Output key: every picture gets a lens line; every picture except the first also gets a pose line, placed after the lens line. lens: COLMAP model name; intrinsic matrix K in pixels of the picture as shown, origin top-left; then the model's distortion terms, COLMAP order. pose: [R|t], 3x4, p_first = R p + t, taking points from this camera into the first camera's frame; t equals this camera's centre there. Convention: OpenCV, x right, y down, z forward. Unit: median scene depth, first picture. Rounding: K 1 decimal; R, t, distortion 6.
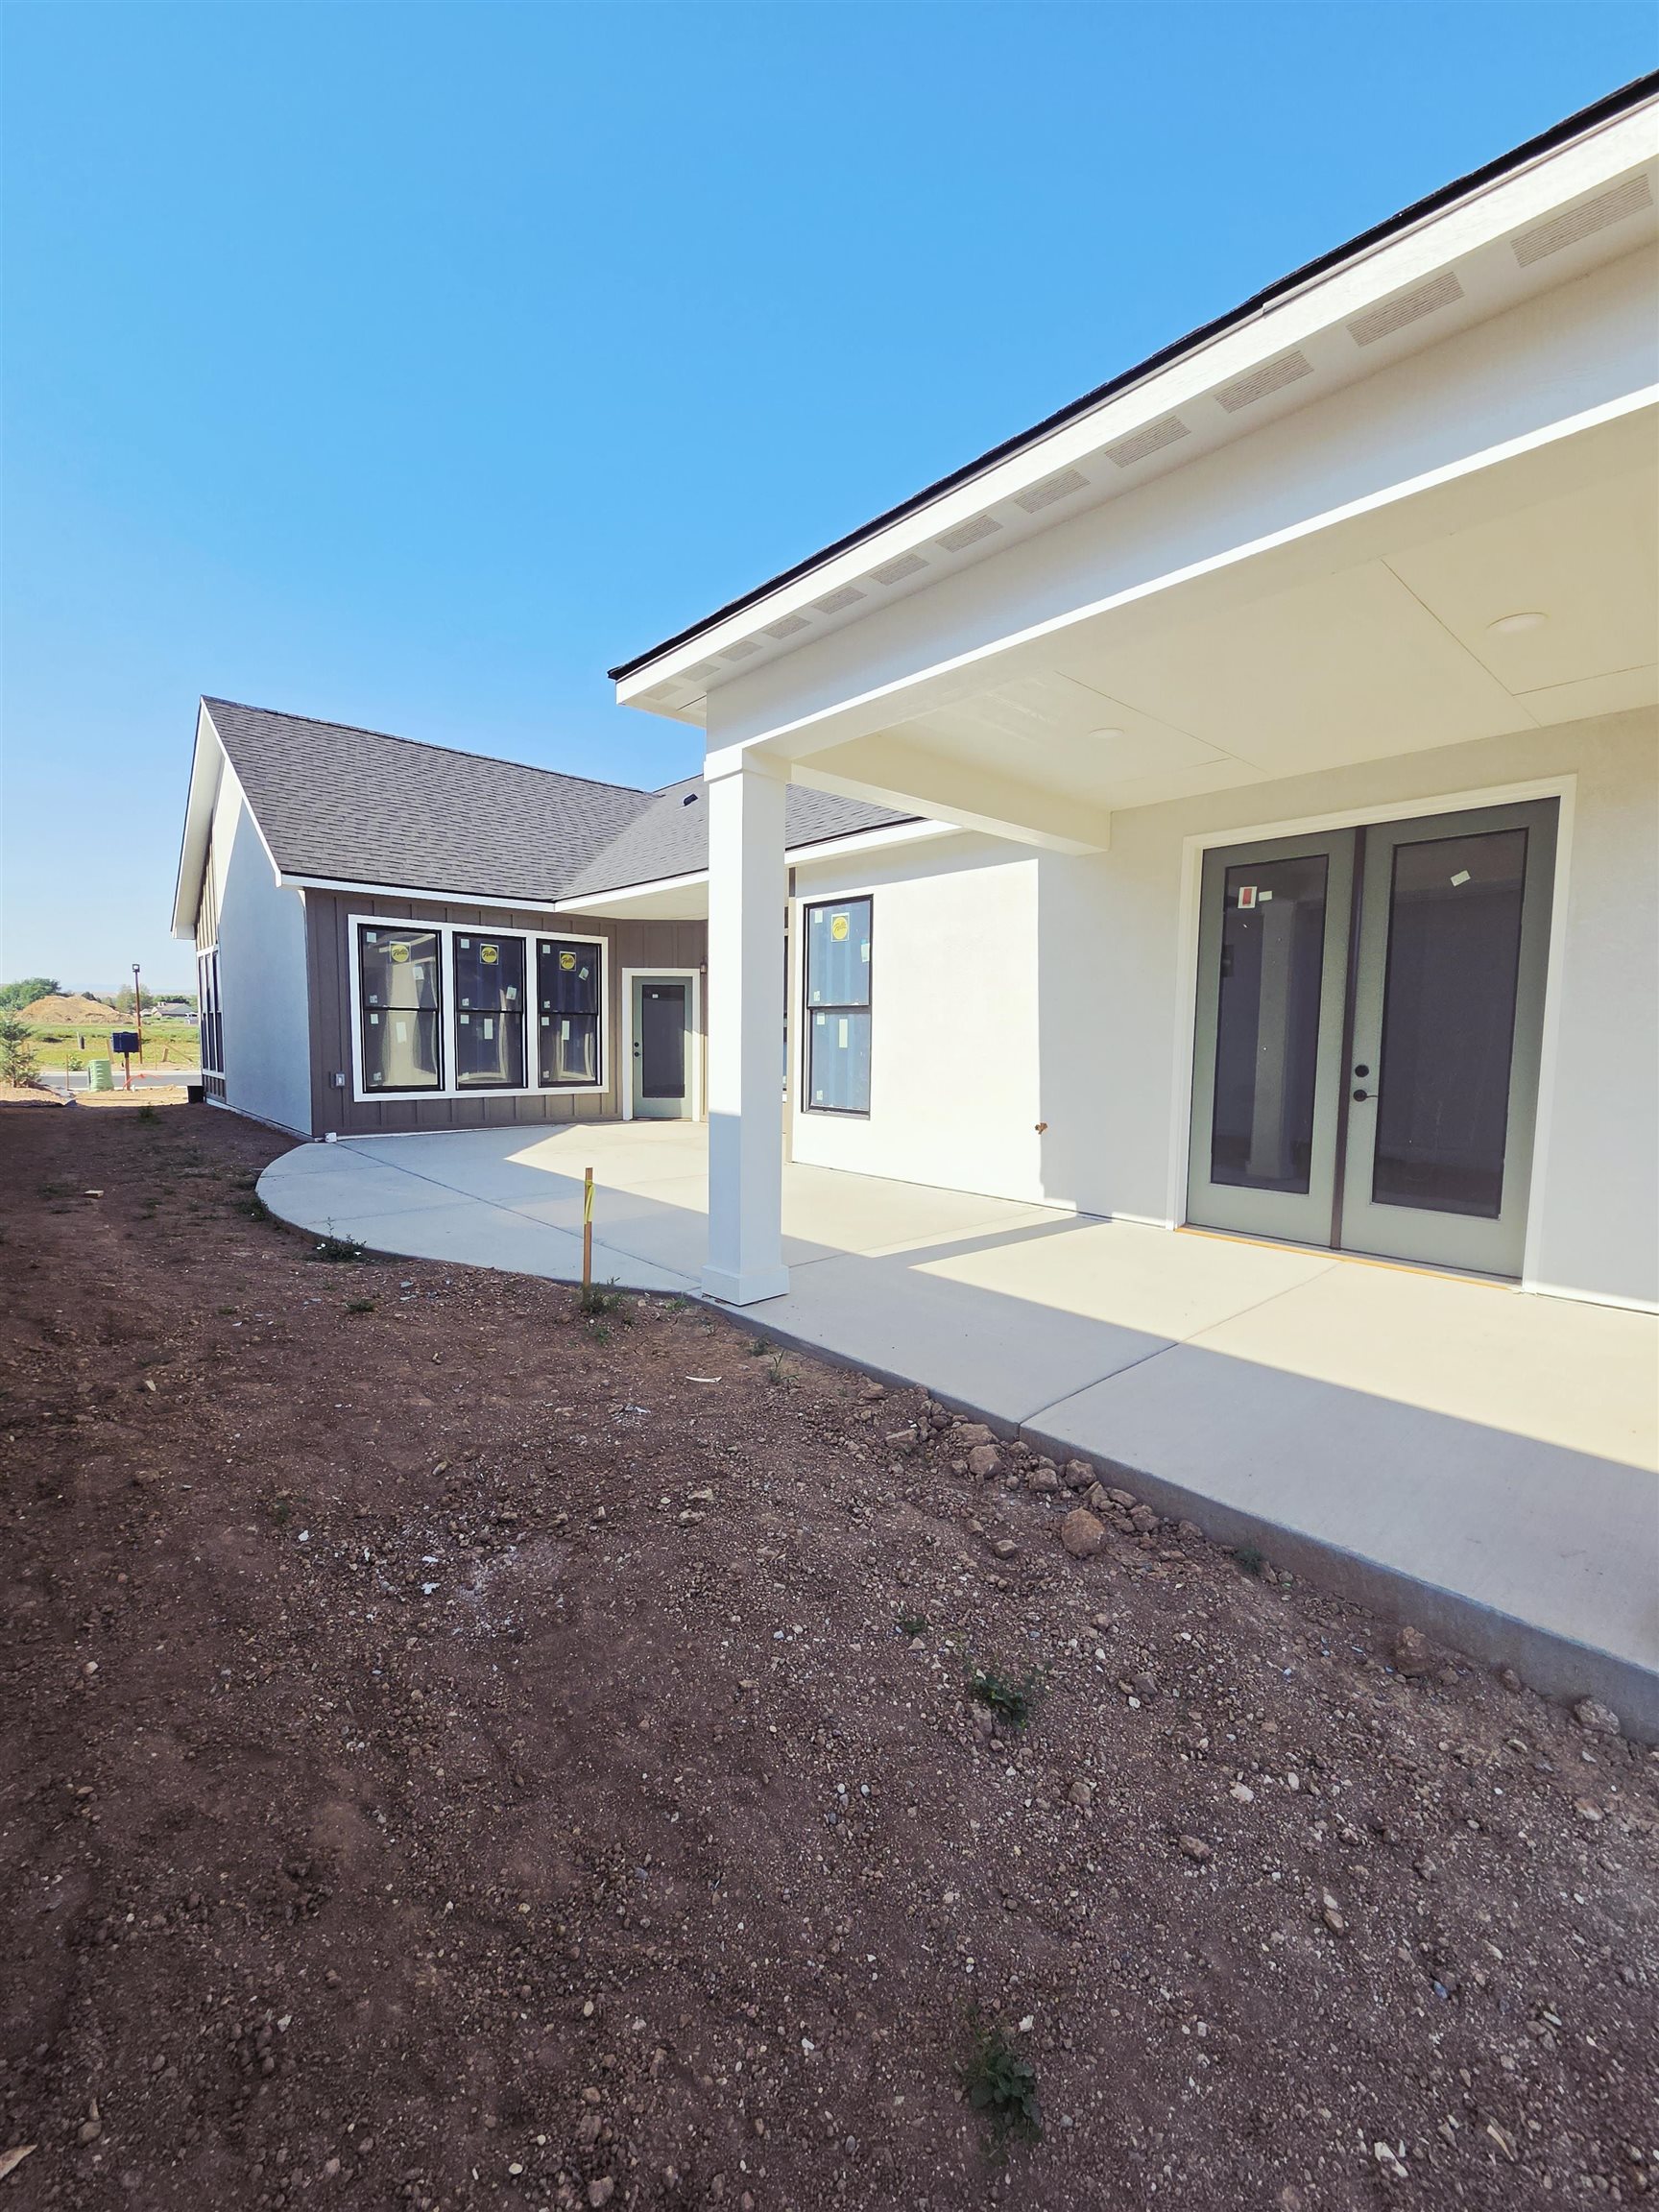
lens RADIAL K [[901.6, 0, 842.7], [0, 901.6, 1113.9], [0, 0, 1]] dist [-0.000302, 0.000606]
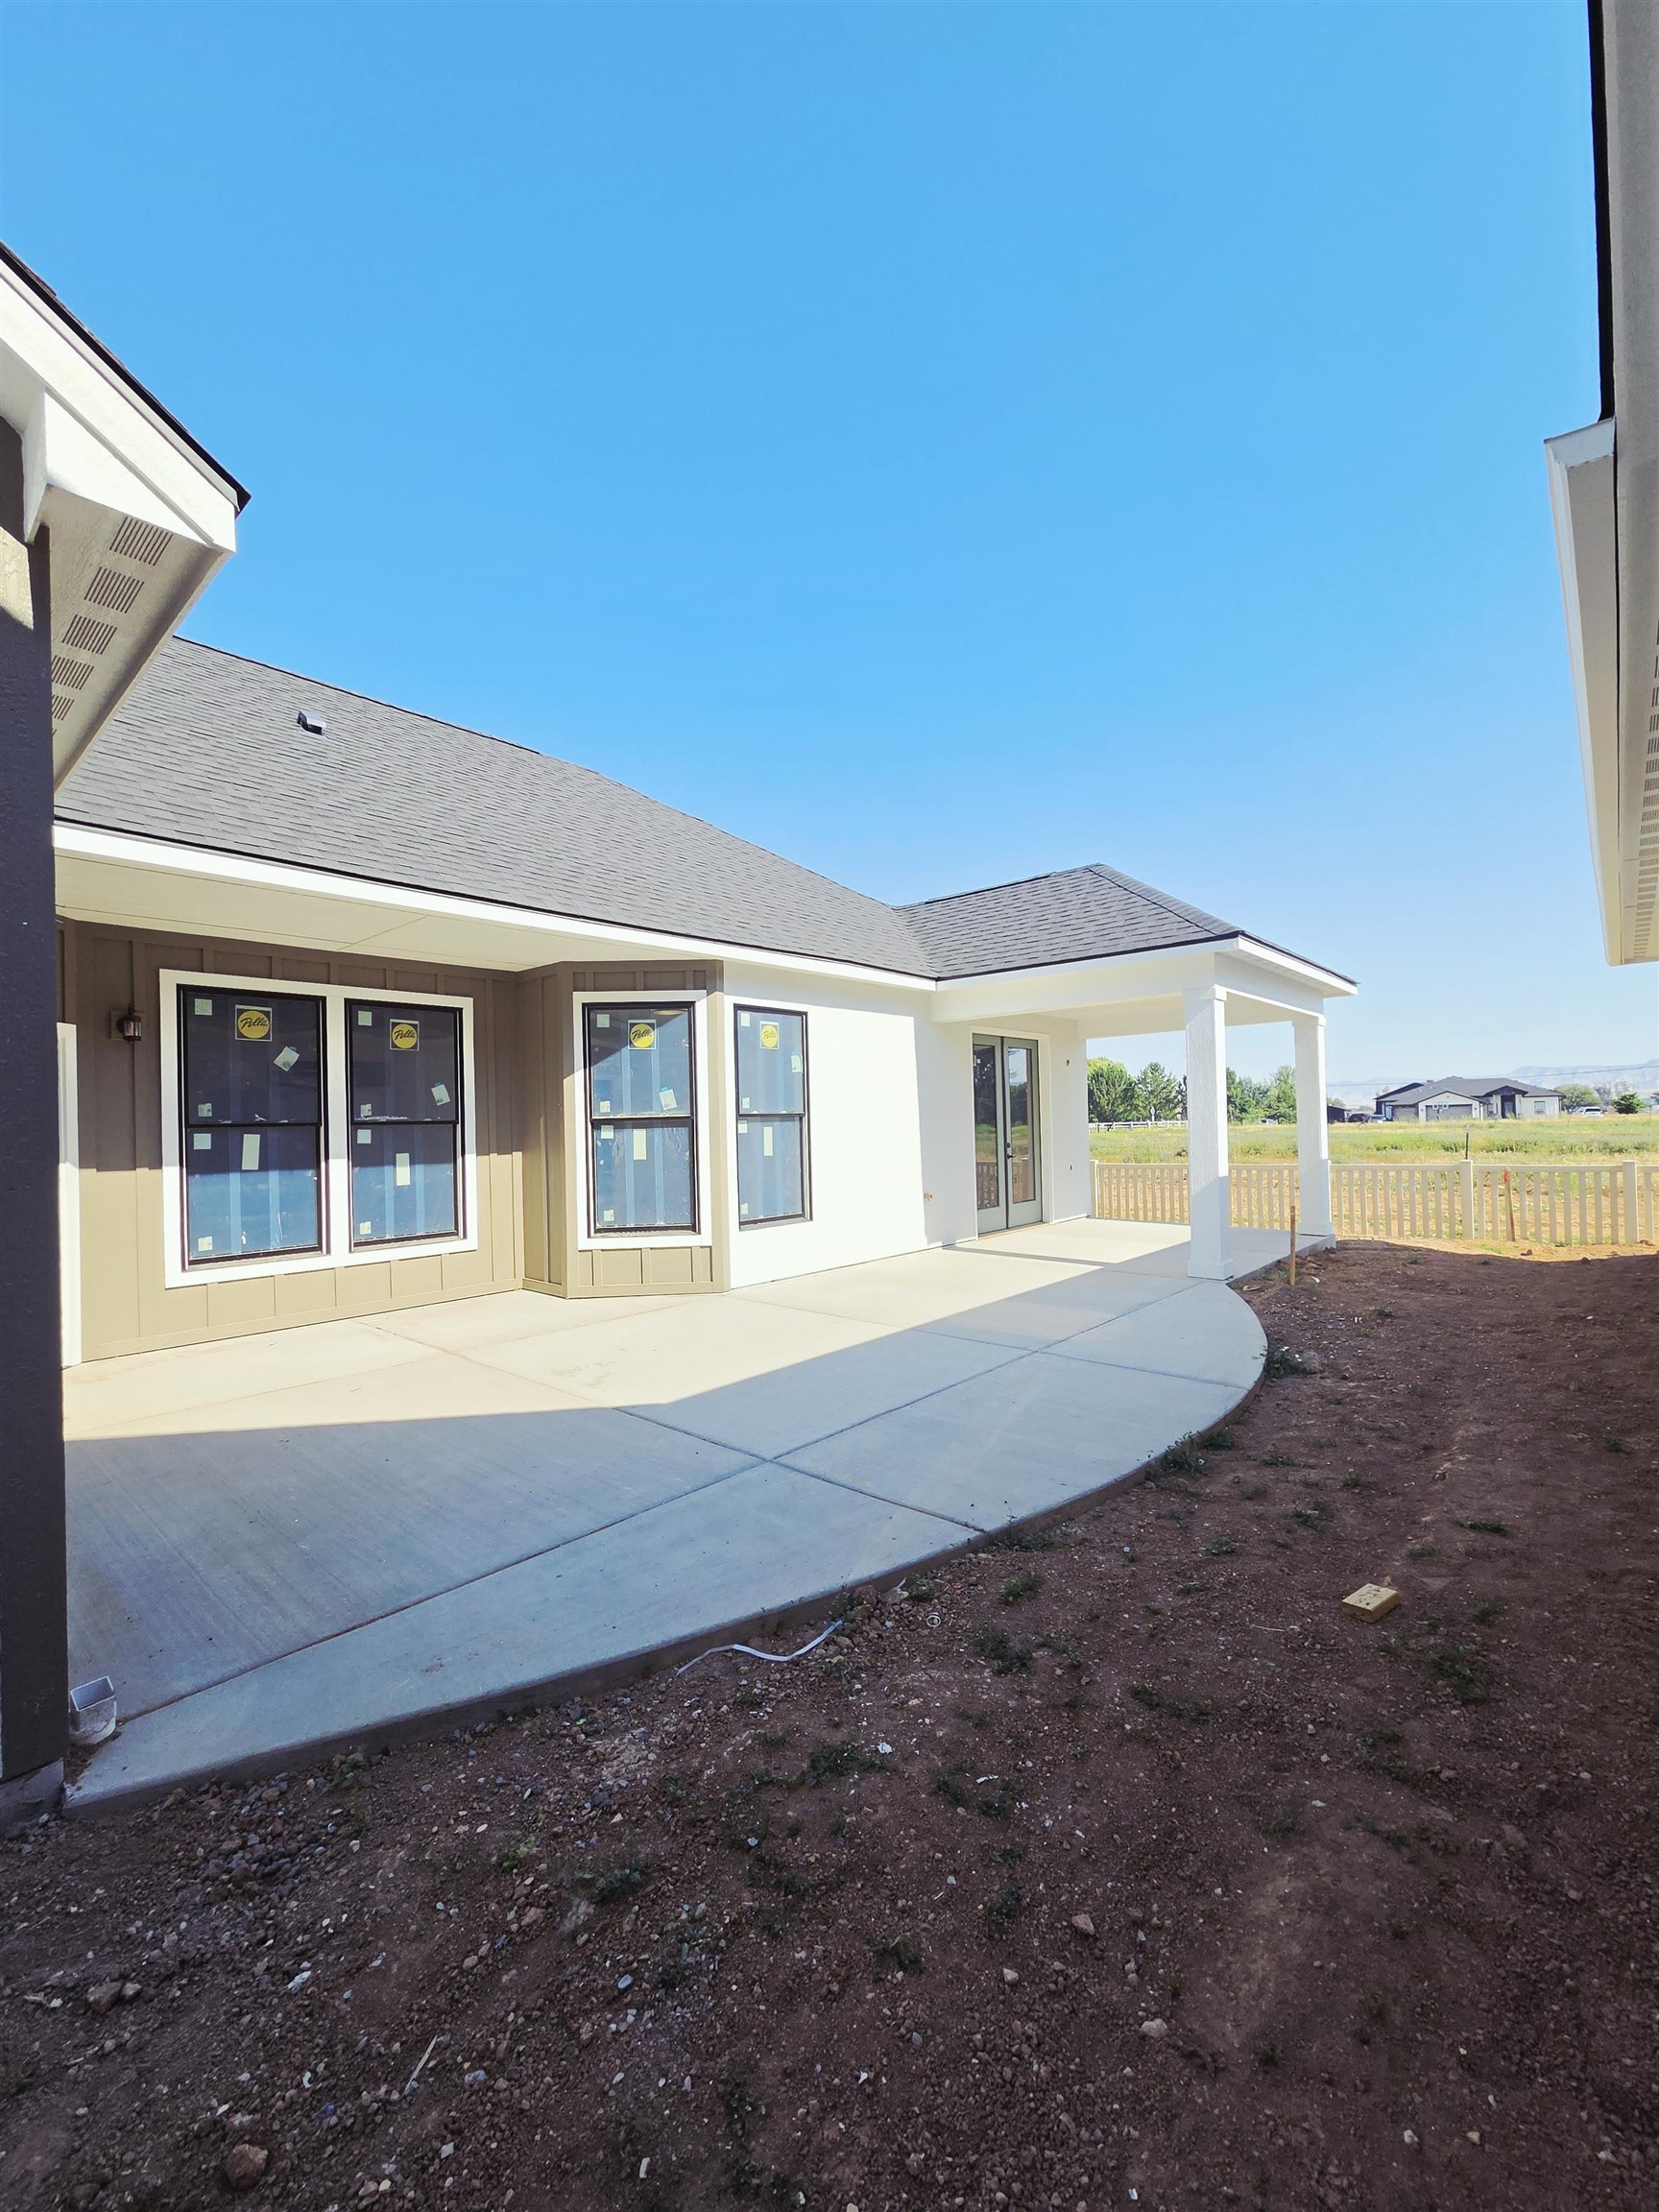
lens RADIAL K [[901.6, 0, 823.7], [0, 901.6, 1114.1], [0, 0, 1]] dist [-0.000302, 0.000606]
pose [[-0.091822, -0.003823, 0.995768, -0.971505], [0.107385, 0.994123, 0.013719, -0.124191], [-0.989968, 0.108191, -0.090872, 1.010293]]
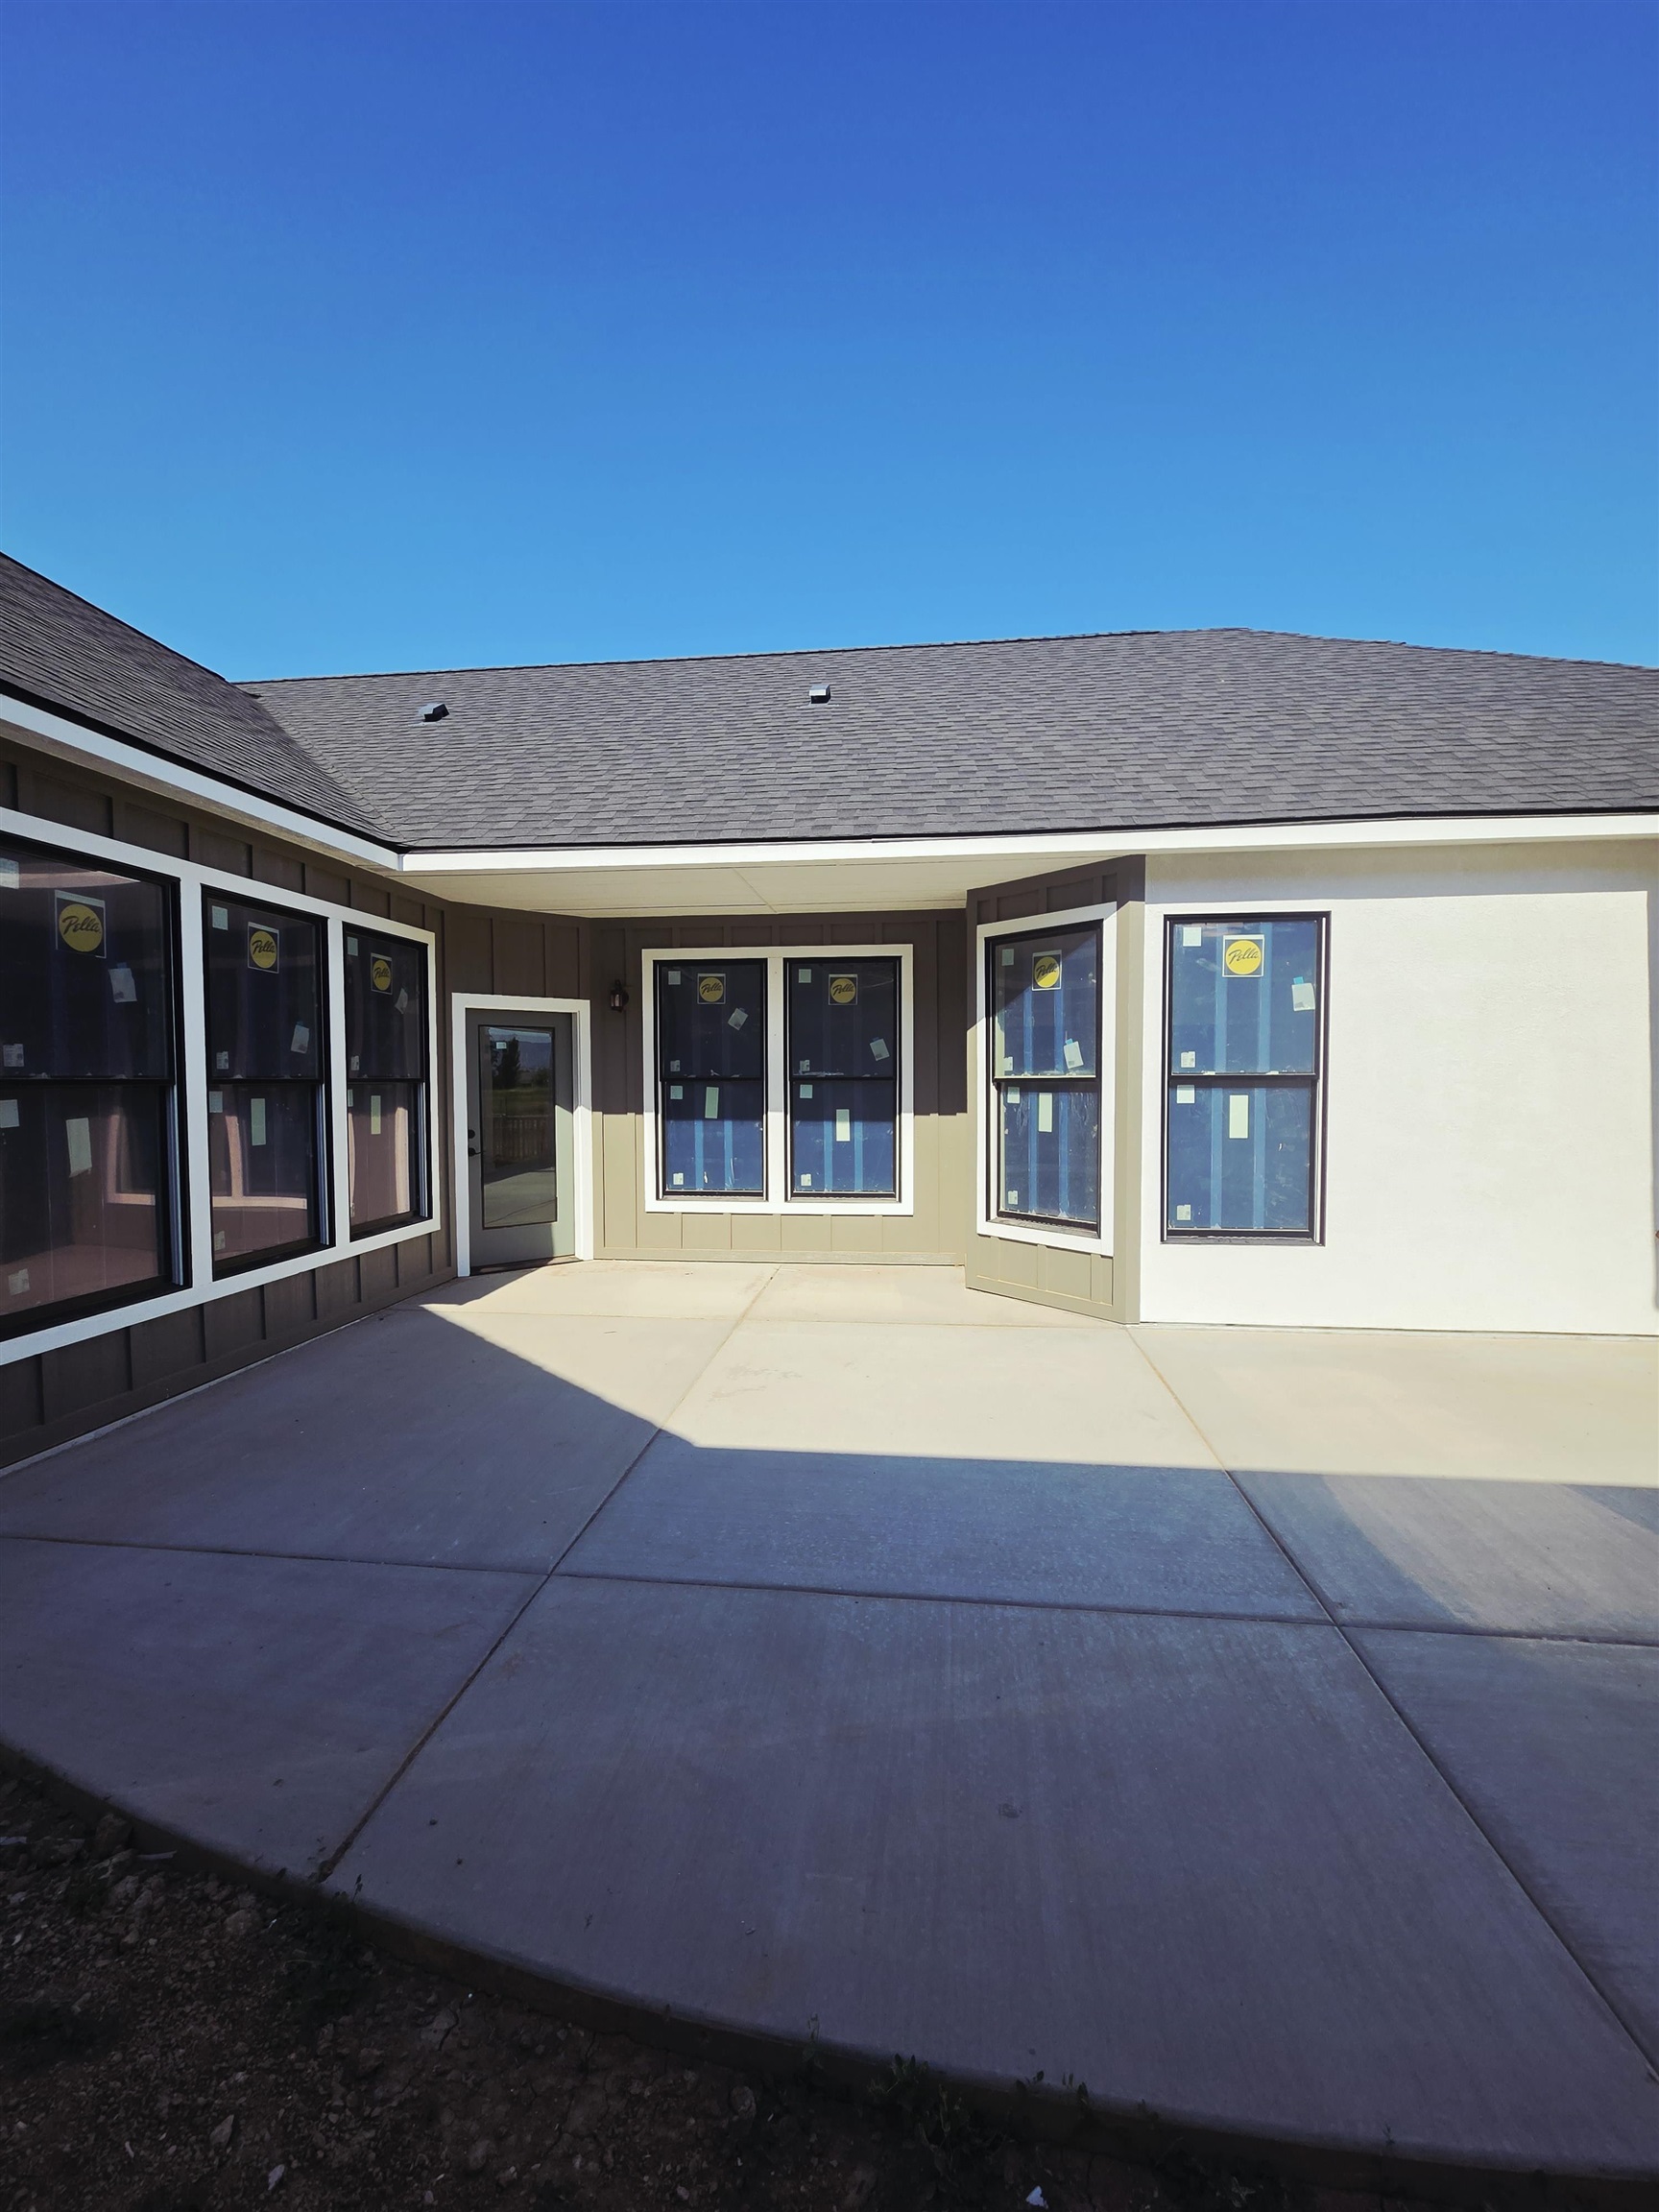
lens RADIAL K [[901.6, 0, 831.0], [0, 901.6, 1110.7], [0, 0, 1]] dist [-0.000302, 0.000606]
pose [[0.751742, -0.038313, 0.658344, -0.643810], [0.069528, 0.997352, -0.021350, -0.099107], [-0.655782, 0.061823, 0.752414, 0.690070]]
